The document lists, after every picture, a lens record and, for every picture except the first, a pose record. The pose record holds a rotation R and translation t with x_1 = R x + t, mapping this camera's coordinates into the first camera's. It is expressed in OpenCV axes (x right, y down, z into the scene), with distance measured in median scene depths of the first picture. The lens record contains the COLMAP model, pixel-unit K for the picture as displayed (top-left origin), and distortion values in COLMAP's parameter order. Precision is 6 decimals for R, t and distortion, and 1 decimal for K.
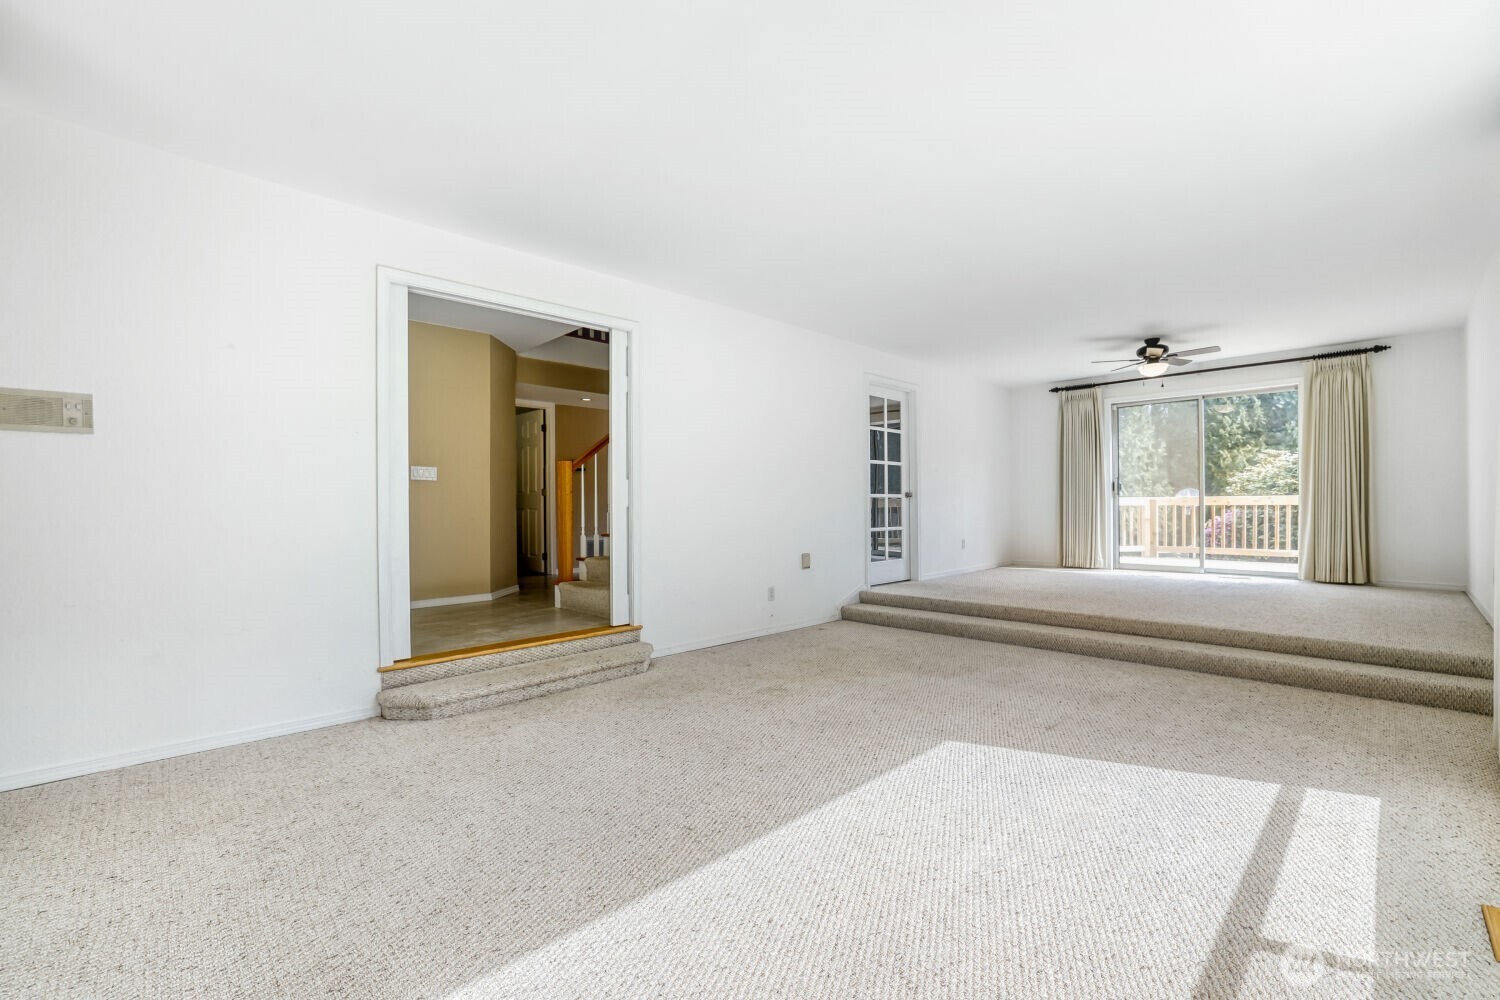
lens RADIAL K [[638.5, 0, 752.3], [0, 638.5, 505.8], [0, 0, 1]] dist [-0.018133, 0.000423]
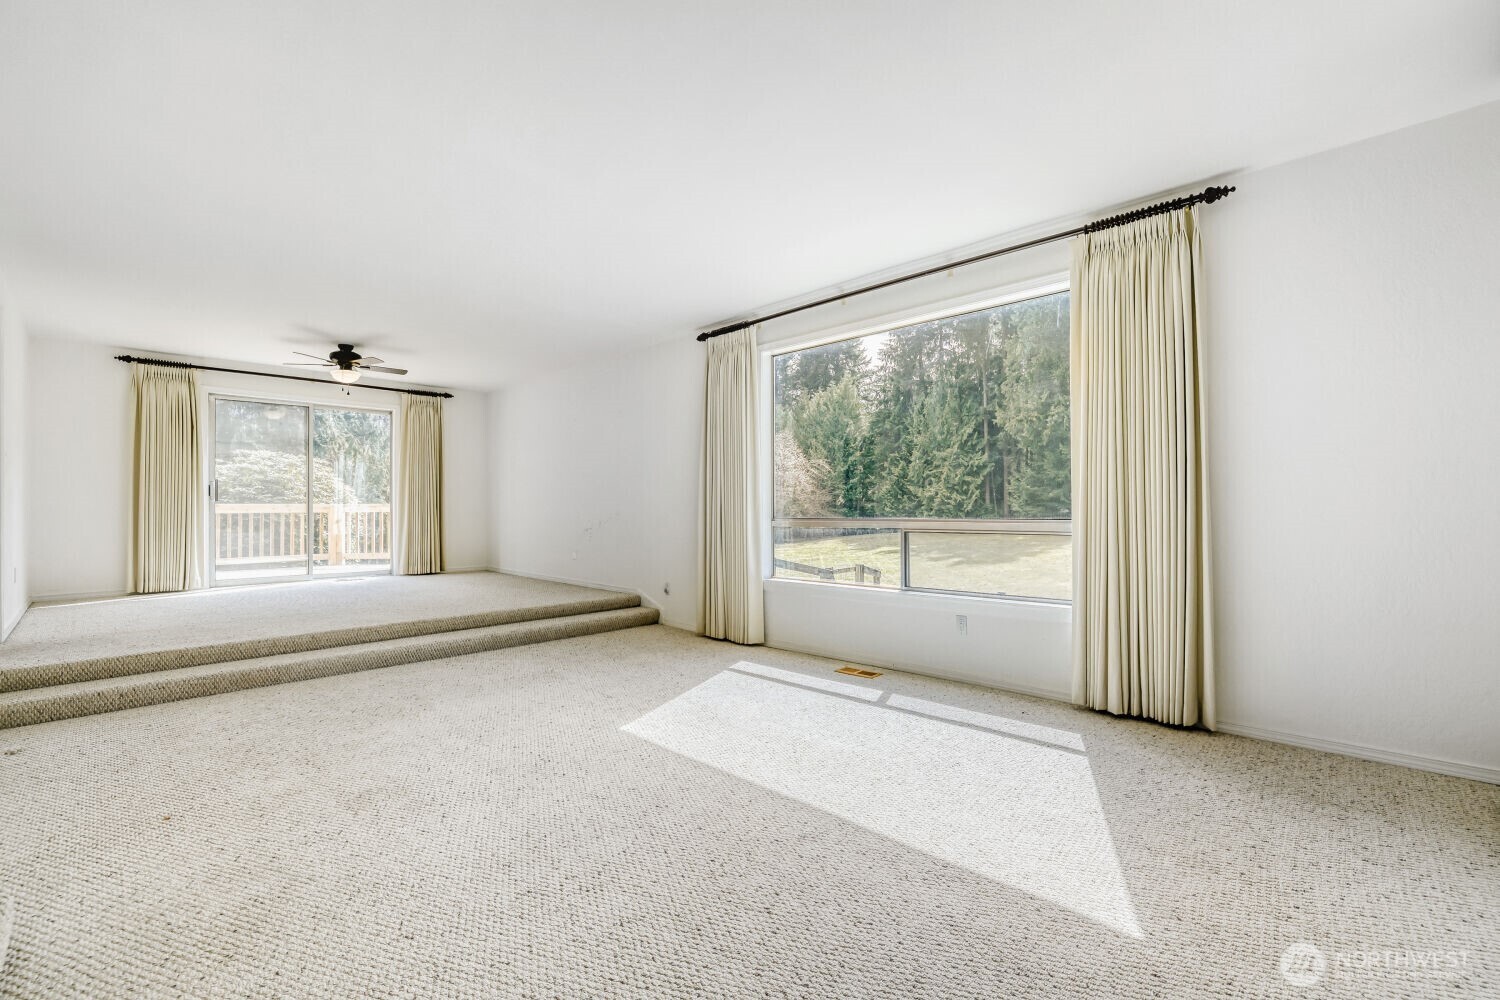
lens RADIAL K [[641.5, 0, 755.5], [0, 641.5, 506.2], [0, 0, 1]] dist [-0.026462, 0.000312]
pose [[-0.031954, 0.011492, 0.999423, -0.373211], [0.003504, 0.999929, -0.011386, 0.003106], [-0.999483, 0.003139, -0.031992, 0.379817]]
